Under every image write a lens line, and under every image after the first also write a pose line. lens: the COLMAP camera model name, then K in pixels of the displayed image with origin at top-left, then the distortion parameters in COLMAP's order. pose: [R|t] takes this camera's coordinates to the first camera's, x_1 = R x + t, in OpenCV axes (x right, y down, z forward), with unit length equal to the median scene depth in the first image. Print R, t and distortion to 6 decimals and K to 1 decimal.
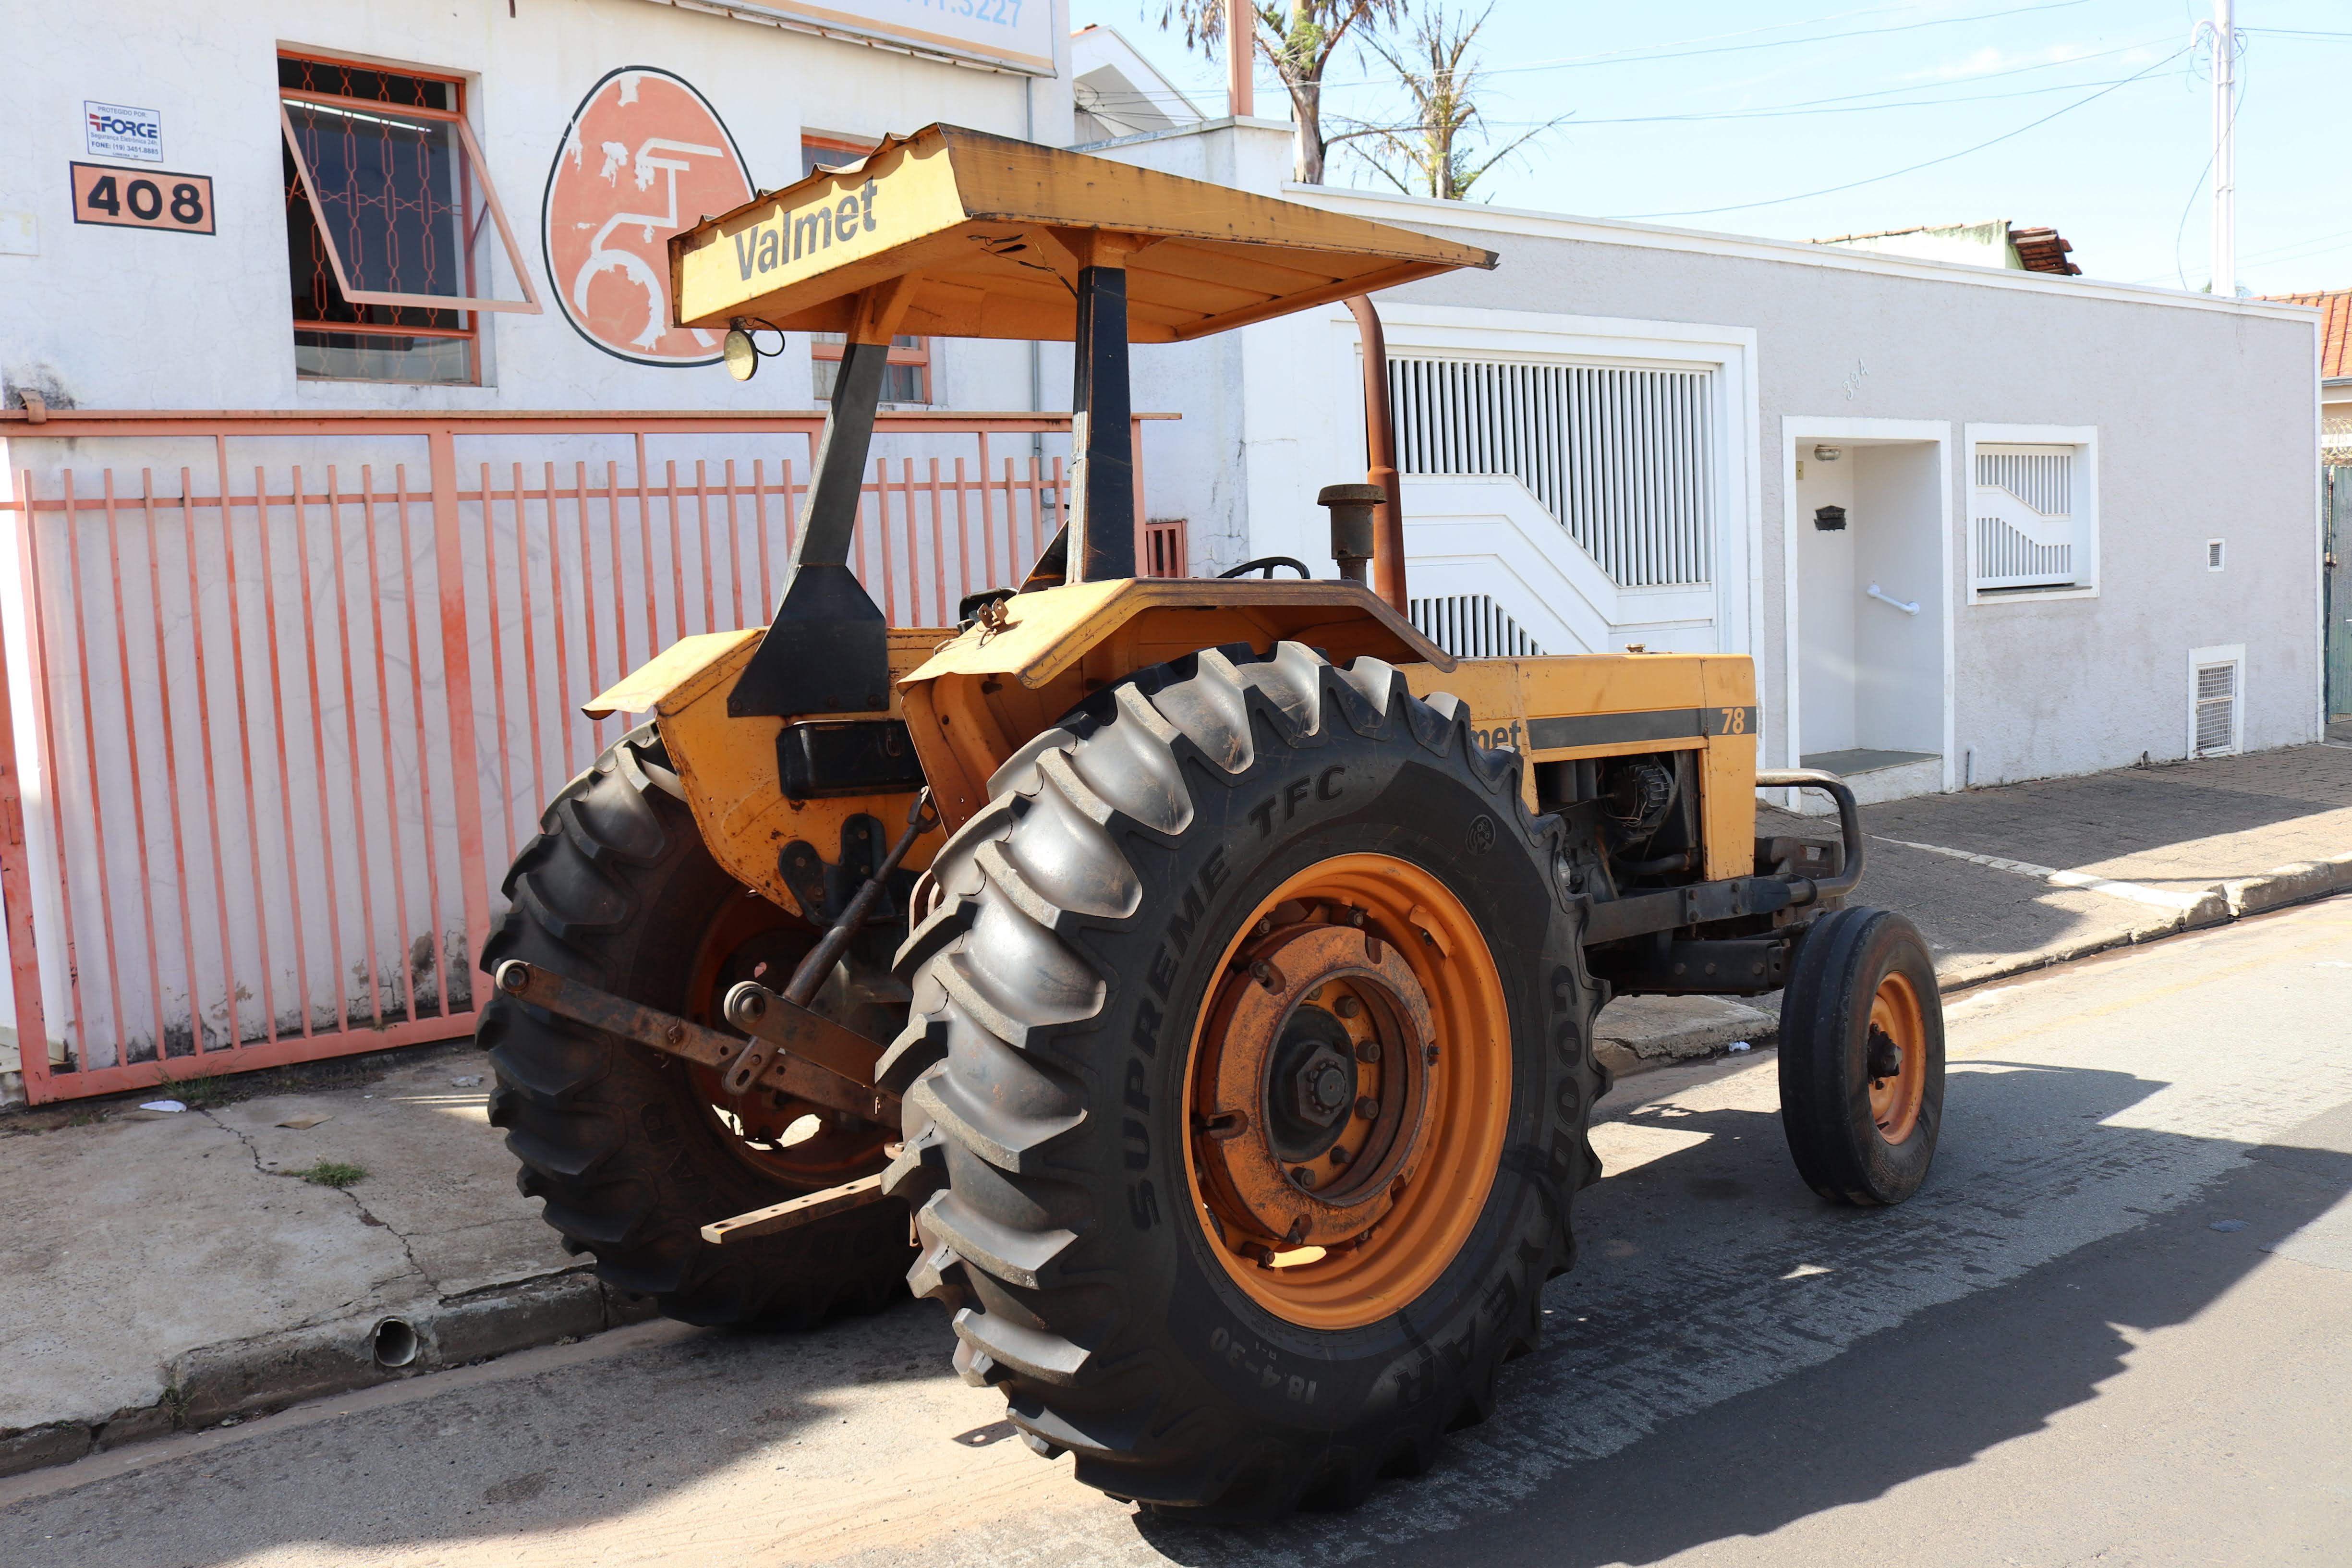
lens RADIAL K [[1990.0, 0, 1176.0], [0, 1990.0, 784.0], [0, 0, 1]] dist [-0.136787, 0.090484]
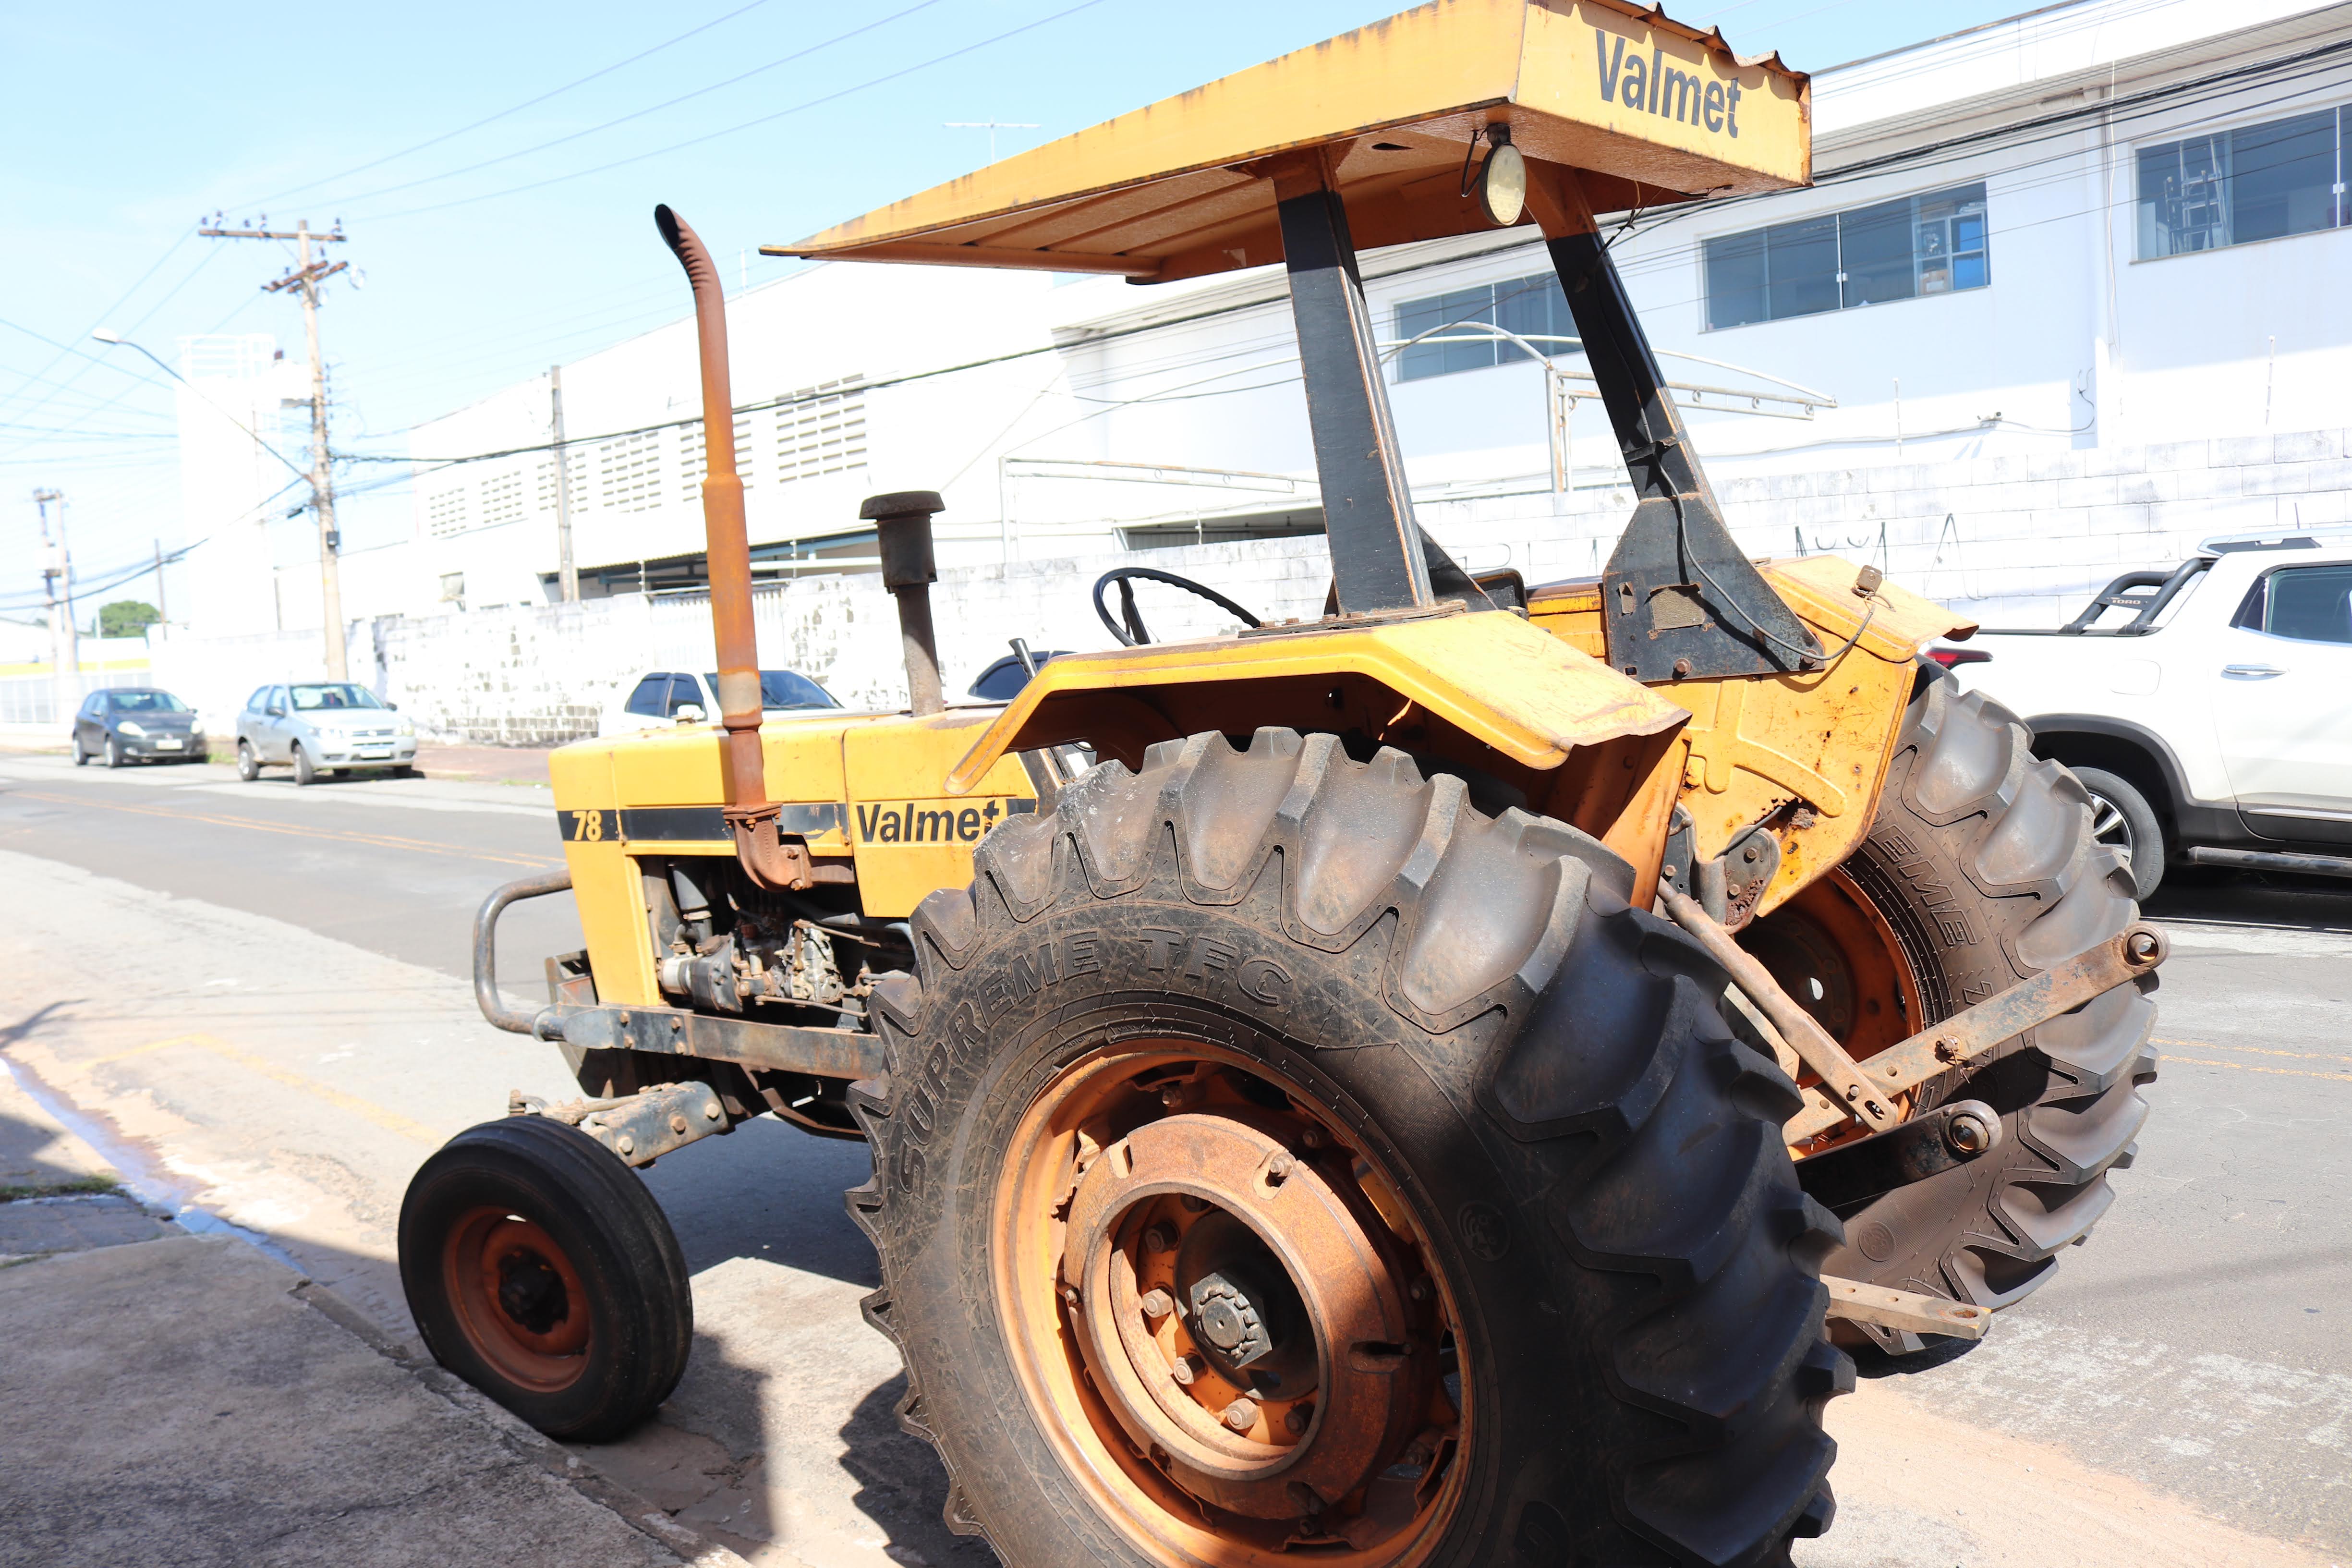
lens RADIAL K [[1884.6, 0, 1176.0], [0, 1884.6, 784.0], [0, 0, 1]] dist [-0.080122, 0.005018]
pose [[-0.140693, -0.044542, 0.989051, -0.398760], [0.156476, 0.985431, 0.066638, -0.040130], [-0.977610, 0.164138, -0.131674, 0.592042]]
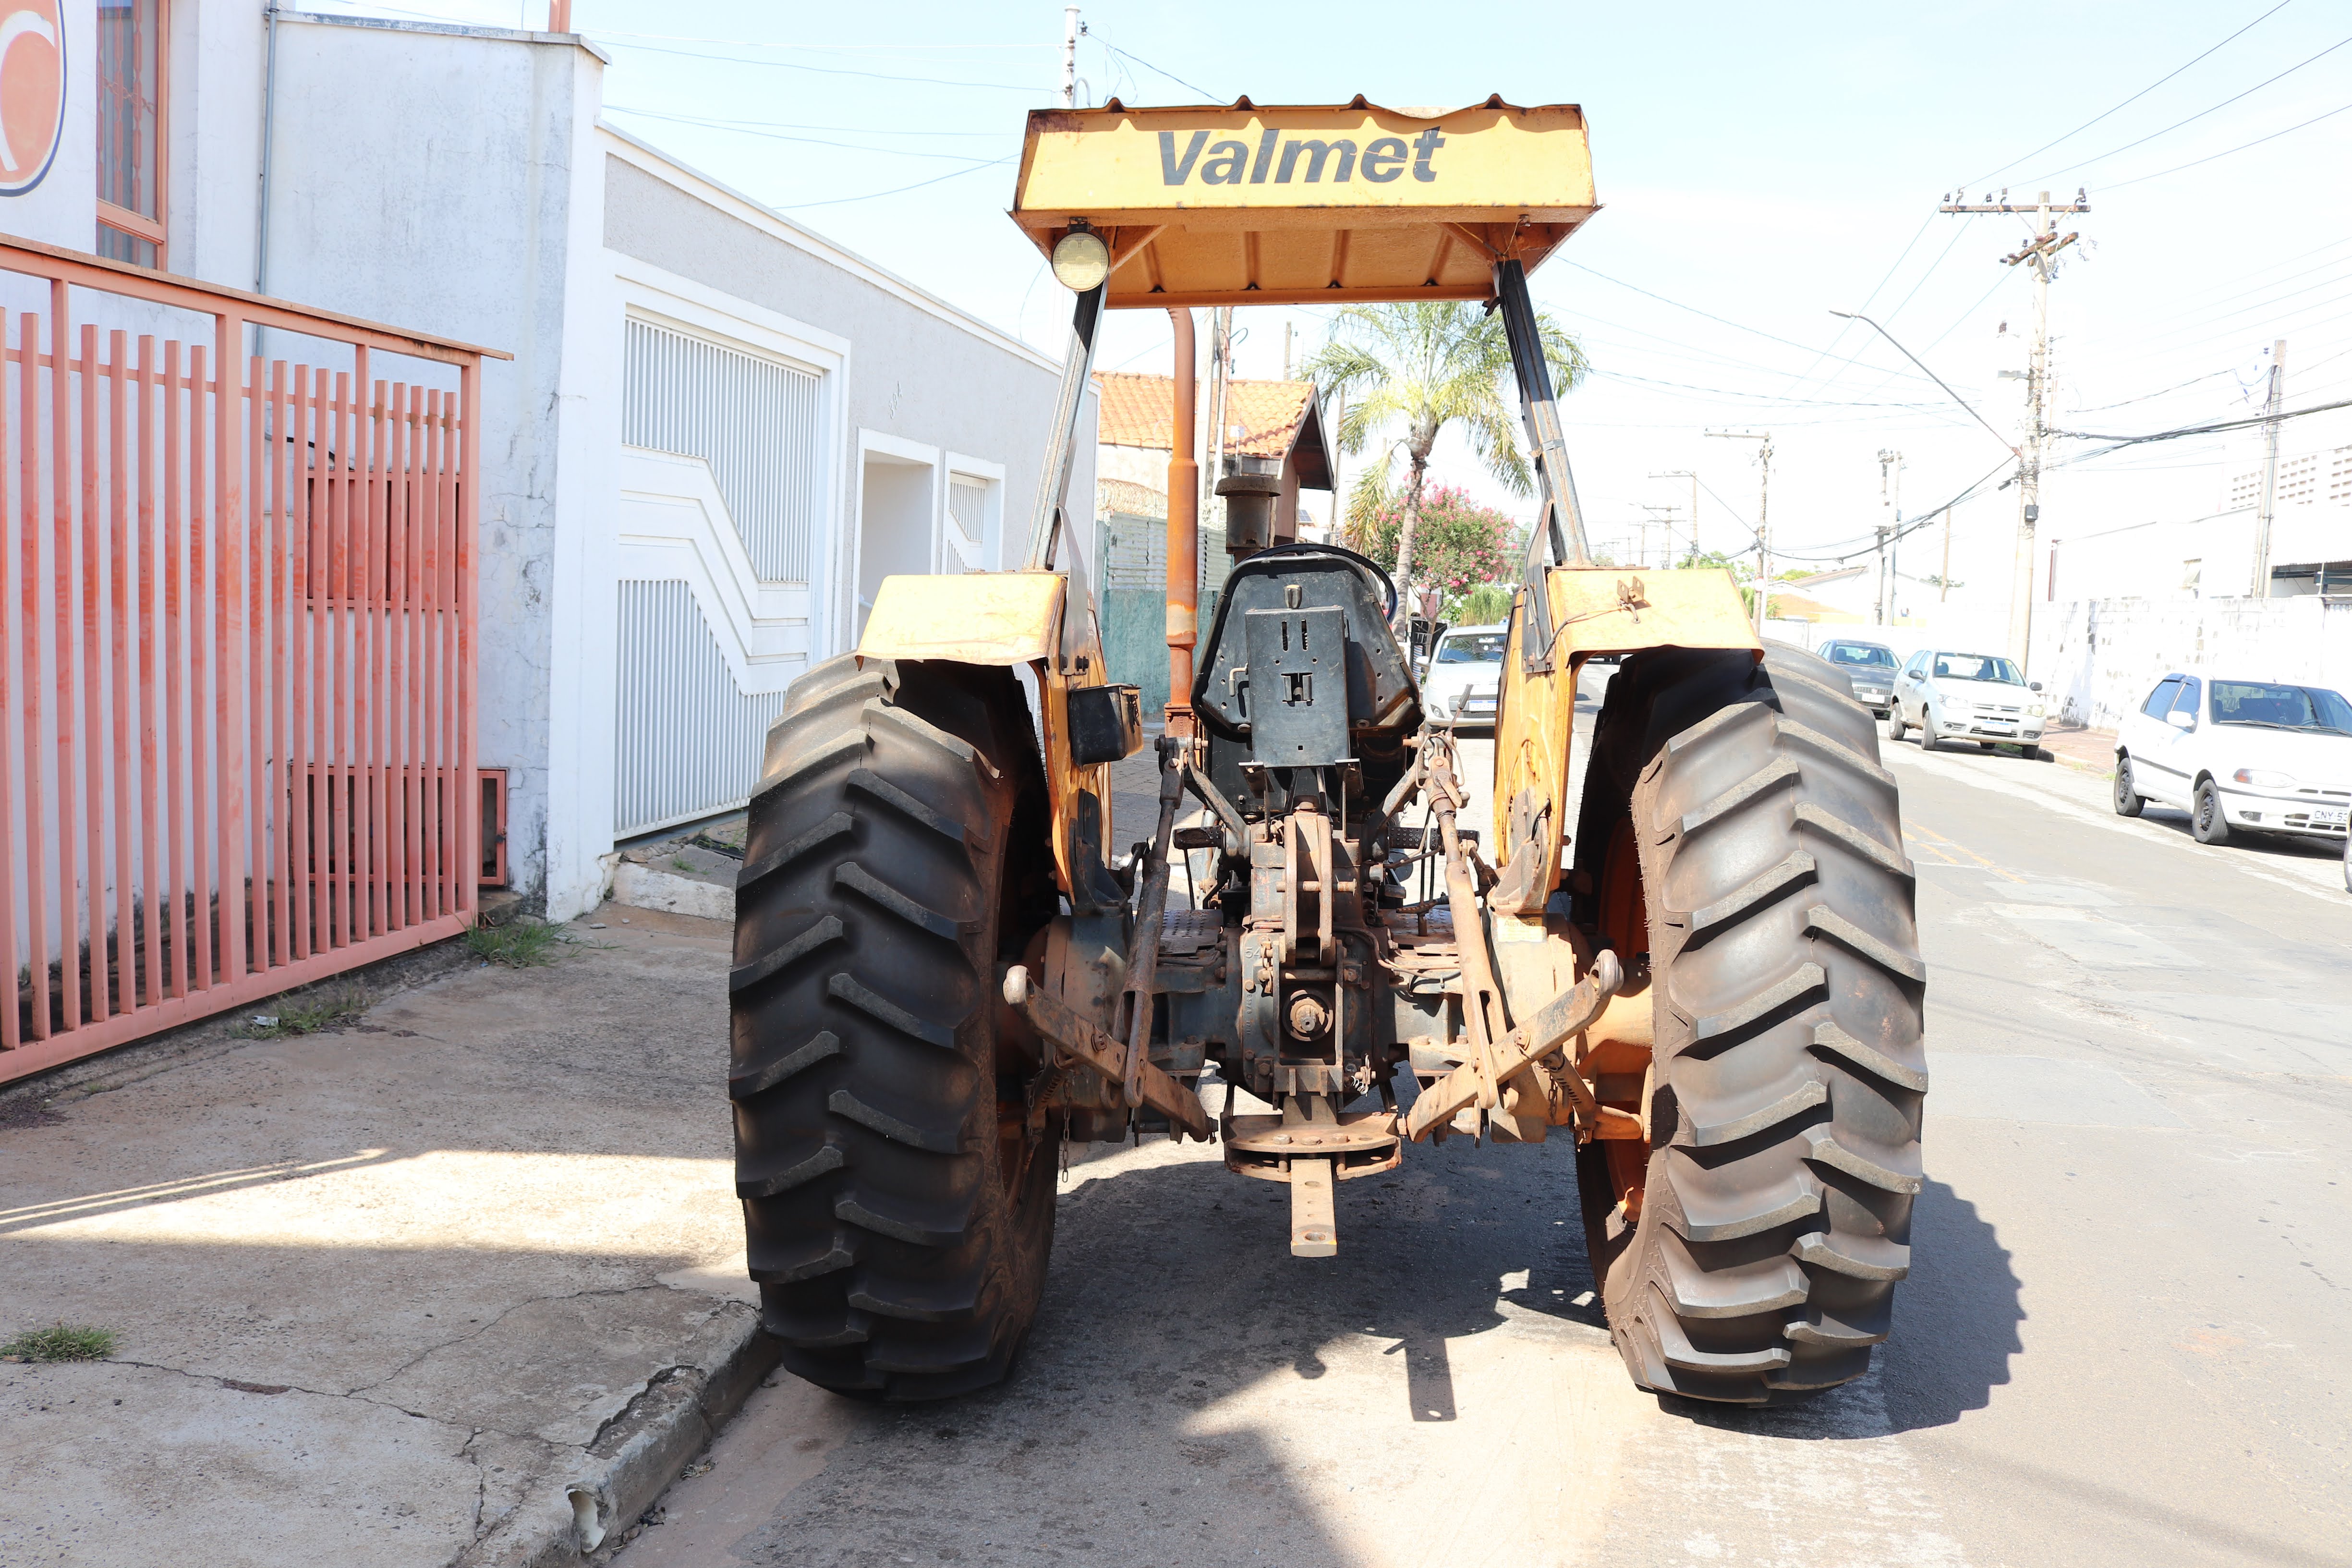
lens RADIAL K [[1990.0, 0, 1176.0], [0, 1990.0, 784.0], [0, 0, 1]] dist [-0.136787, 0.090484]
pose [[0.710228, 0.002655, 0.703966, -0.392499], [0.000099, 0.999993, -0.003872, 0.008244], [-0.703971, 0.002819, 0.710223, 0.169980]]
